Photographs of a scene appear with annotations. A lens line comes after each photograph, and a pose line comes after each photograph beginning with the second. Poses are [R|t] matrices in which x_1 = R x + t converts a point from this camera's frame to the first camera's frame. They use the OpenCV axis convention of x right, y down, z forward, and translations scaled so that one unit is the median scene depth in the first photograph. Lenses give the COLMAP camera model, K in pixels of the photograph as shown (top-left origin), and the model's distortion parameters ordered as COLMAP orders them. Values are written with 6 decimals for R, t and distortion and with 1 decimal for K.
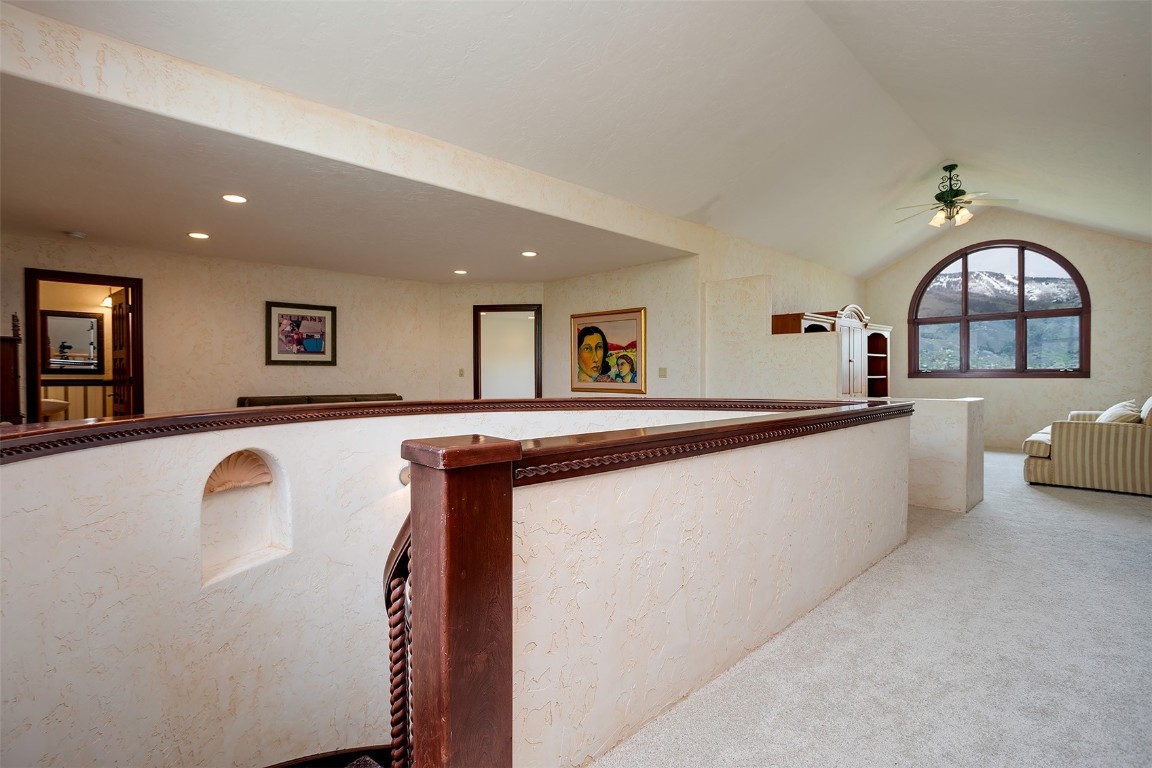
lens RADIAL K [[557.1, 0, 568.1], [0, 557.1, 382.2], [0, 0, 1]] dist [-0.018123, 0.004120]
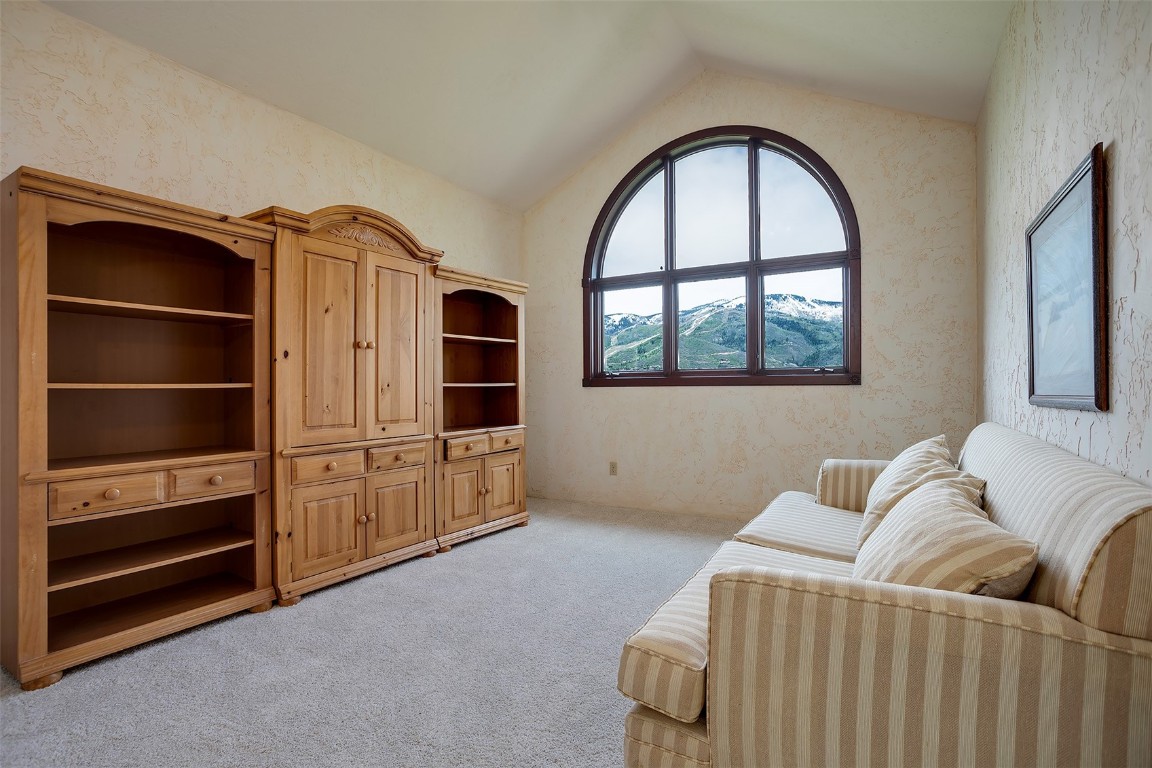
lens RADIAL K [[557.1, 0, 579.3], [0, 557.1, 387.0], [0, 0, 1]] dist [-0.018123, 0.004120]
pose [[0.961407, -0.003807, 0.275104, 0.524871], [0.007084, 0.999915, -0.010918, -0.001579], [-0.275039, 0.012446, 0.961352, 0.543673]]
